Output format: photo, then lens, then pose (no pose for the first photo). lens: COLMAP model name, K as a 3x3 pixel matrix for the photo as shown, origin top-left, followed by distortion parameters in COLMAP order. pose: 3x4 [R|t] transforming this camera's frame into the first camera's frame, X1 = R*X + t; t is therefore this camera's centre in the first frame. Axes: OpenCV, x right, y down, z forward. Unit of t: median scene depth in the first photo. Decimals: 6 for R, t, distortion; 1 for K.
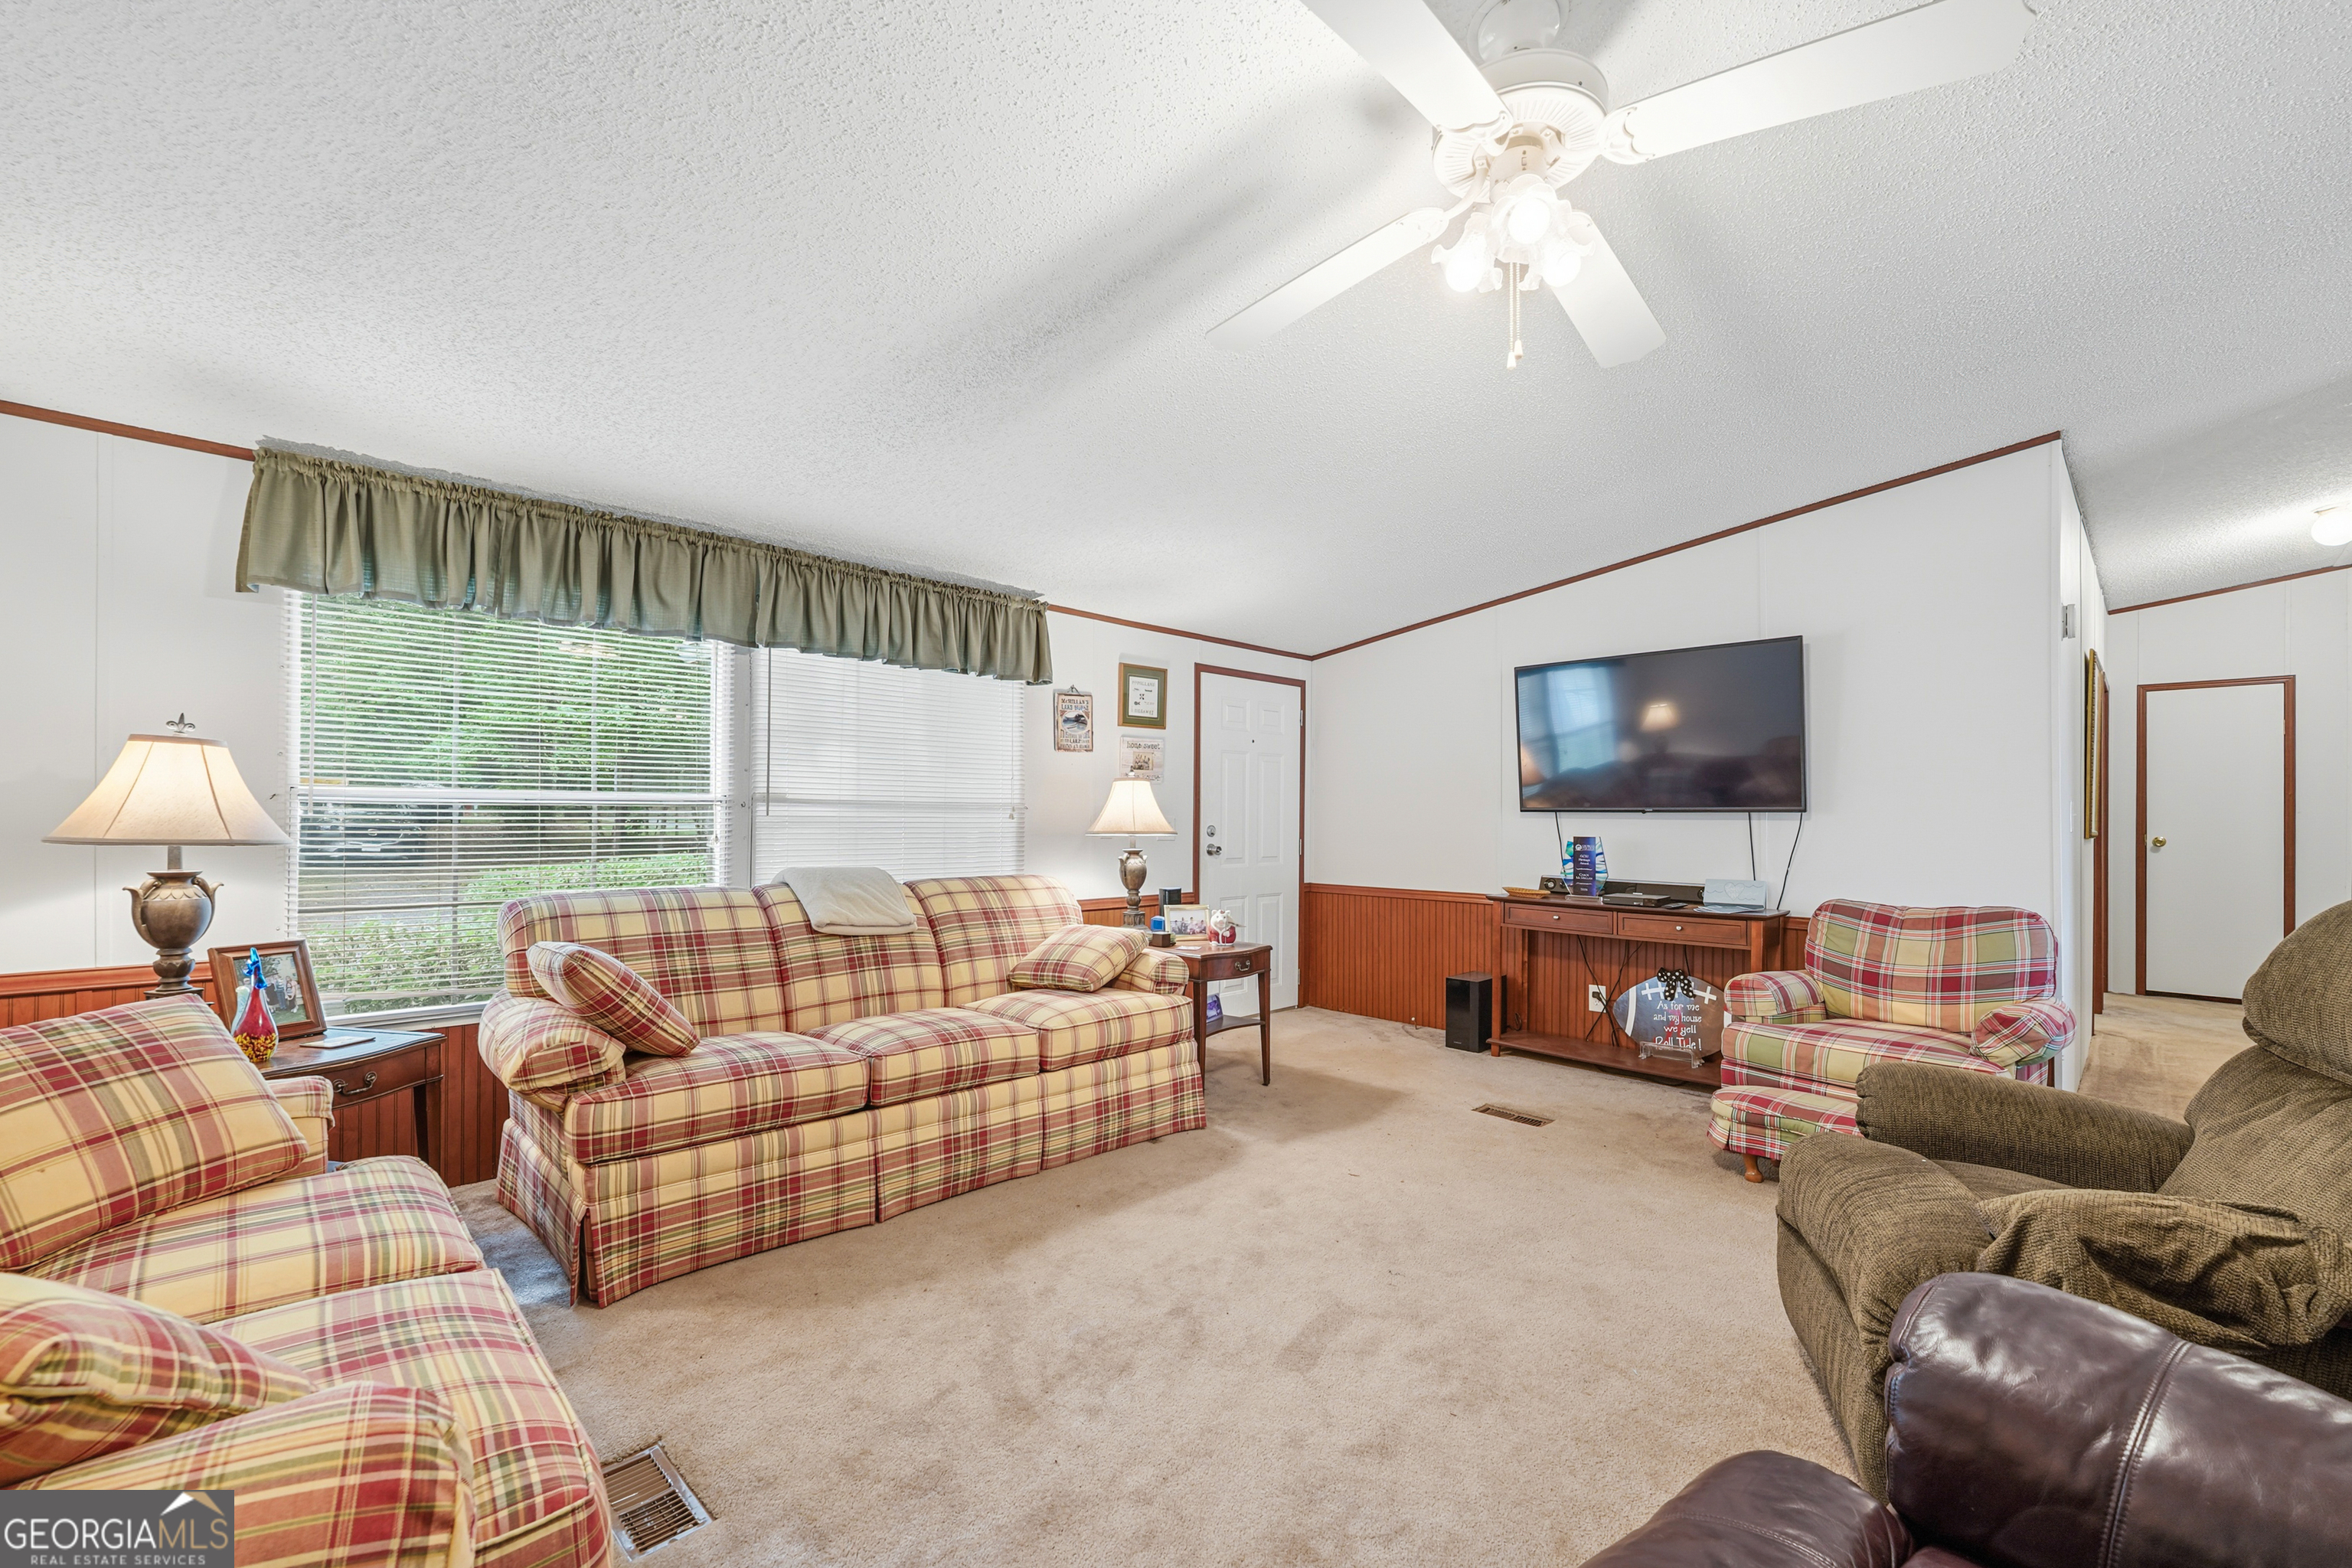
lens RADIAL K [[986.3, 0, 1172.7], [0, 986.3, 817.5], [0, 0, 1]] dist [-0.000655, 0.000144]
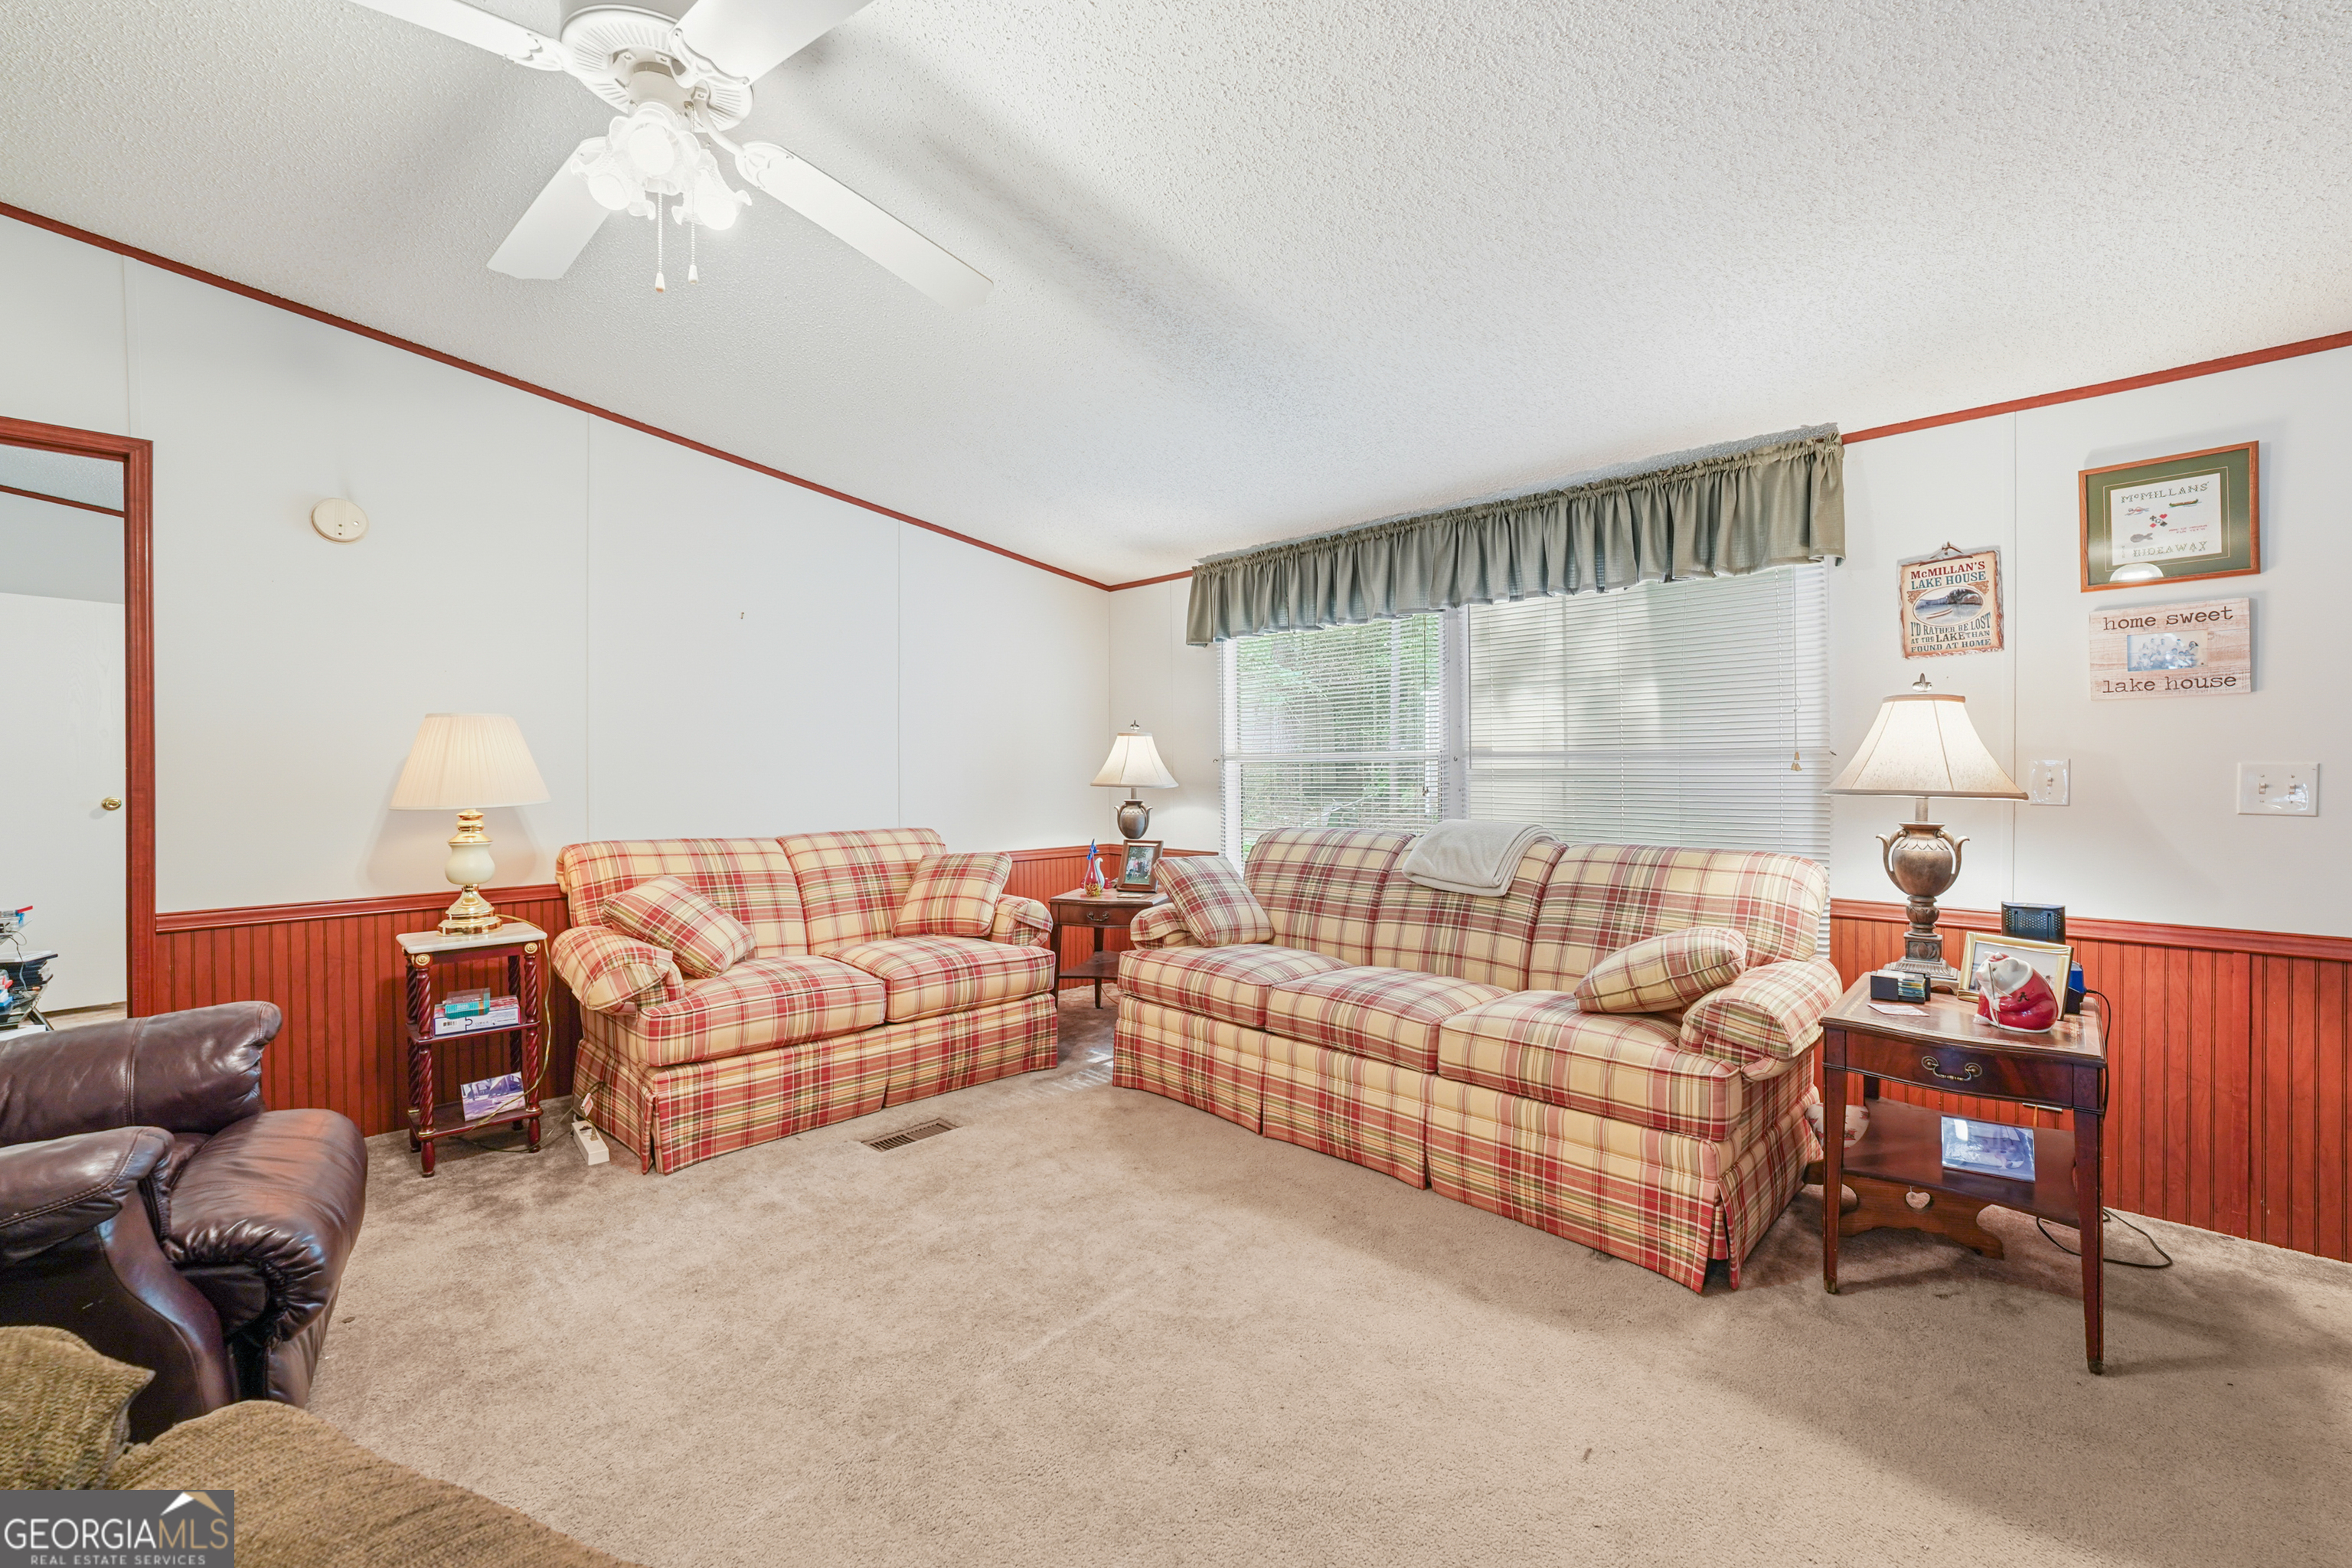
lens RADIAL K [[963.6, 0, 1181.9], [0, 963.6, 775.6], [0, 0, 1]] dist [-0.007633, 0.000147]
pose [[0.013972, -0.003854, -0.999895, 0.649882], [0.001221, 0.999992, -0.003837, 0.009210], [0.999902, -0.001168, 0.013976, 0.744574]]
